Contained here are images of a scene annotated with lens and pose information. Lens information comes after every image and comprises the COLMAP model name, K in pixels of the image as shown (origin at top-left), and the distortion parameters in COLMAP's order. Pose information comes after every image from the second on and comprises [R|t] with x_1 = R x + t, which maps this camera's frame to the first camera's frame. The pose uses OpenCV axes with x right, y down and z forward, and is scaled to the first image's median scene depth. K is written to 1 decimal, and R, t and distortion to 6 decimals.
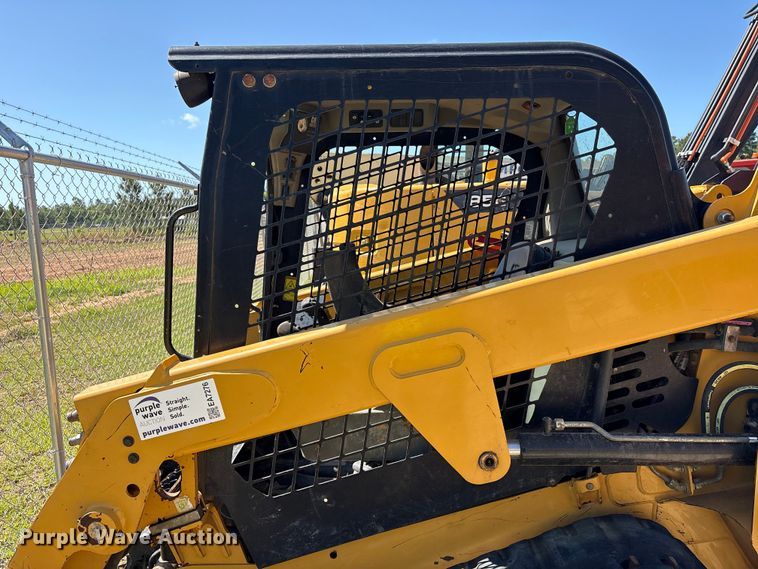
lens RADIAL K [[563.0, 0, 379.0], [0, 563.0, 284.5], [0, 0, 1]] dist [0.091223, -0.106618]
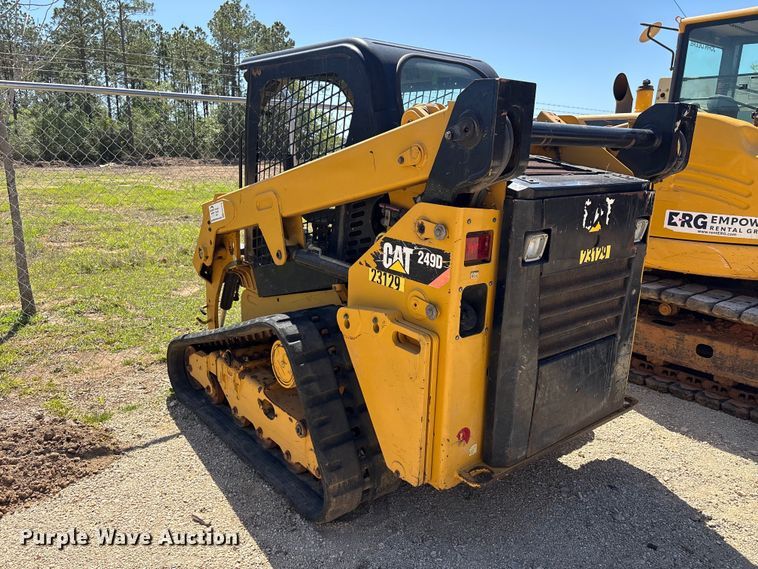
lens RADIAL K [[563.0, 0, 379.0], [0, 563.0, 284.5], [0, 0, 1]] dist [0.091223, -0.106618]
pose [[0.634359, 0.212636, -0.743219, 1.835858], [-0.119732, 0.976849, 0.177284, -0.002719], [0.763710, -0.023474, 0.645133, -0.077576]]
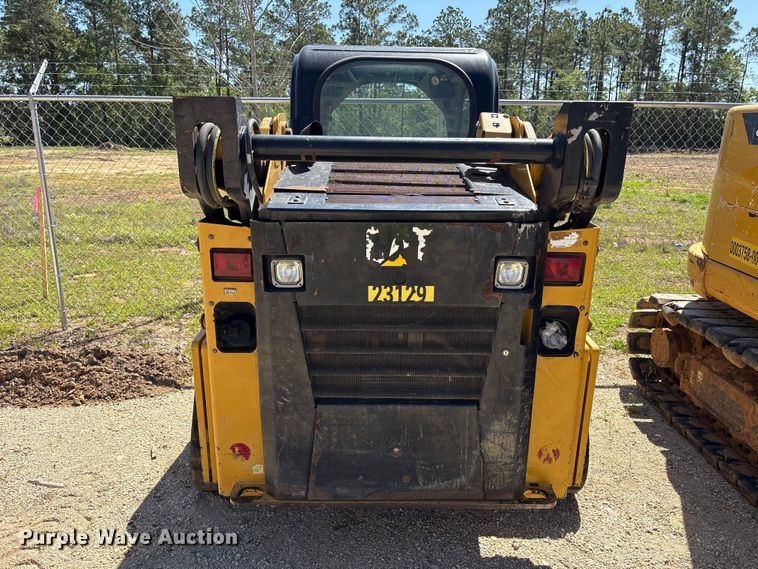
lens RADIAL K [[563.0, 0, 379.0], [0, 563.0, 284.5], [0, 0, 1]] dist [0.091223, -0.106618]
pose [[0.013033, 0.284936, -0.958458, 2.092688], [-0.125070, 0.951476, 0.281160, -0.154958], [0.992062, 0.116211, 0.048037, 0.747411]]
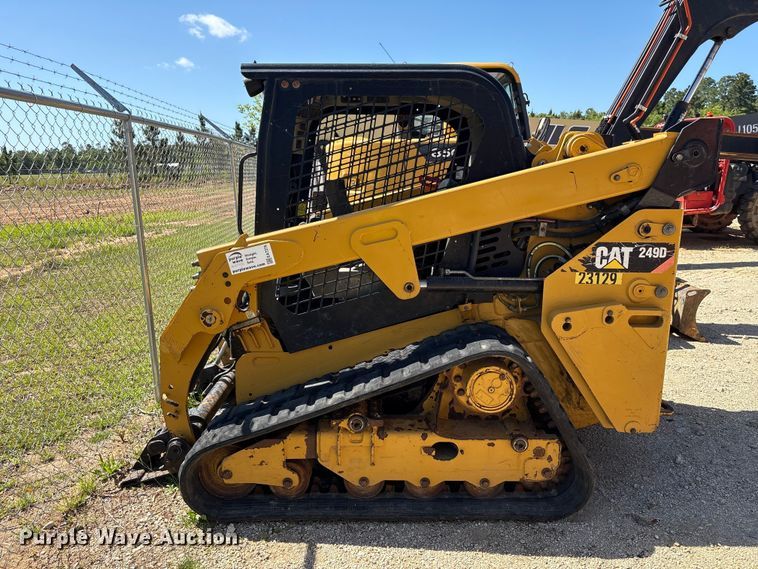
lens RADIAL K [[563.0, 0, 379.0], [0, 563.0, 284.5], [0, 0, 1]] dist [0.091223, -0.106618]
pose [[0.999885, 0.012609, 0.008382, 0.065062], [-0.013272, 0.996340, 0.084443, 0.123025], [-0.007286, -0.084545, 0.996393, -0.853868]]
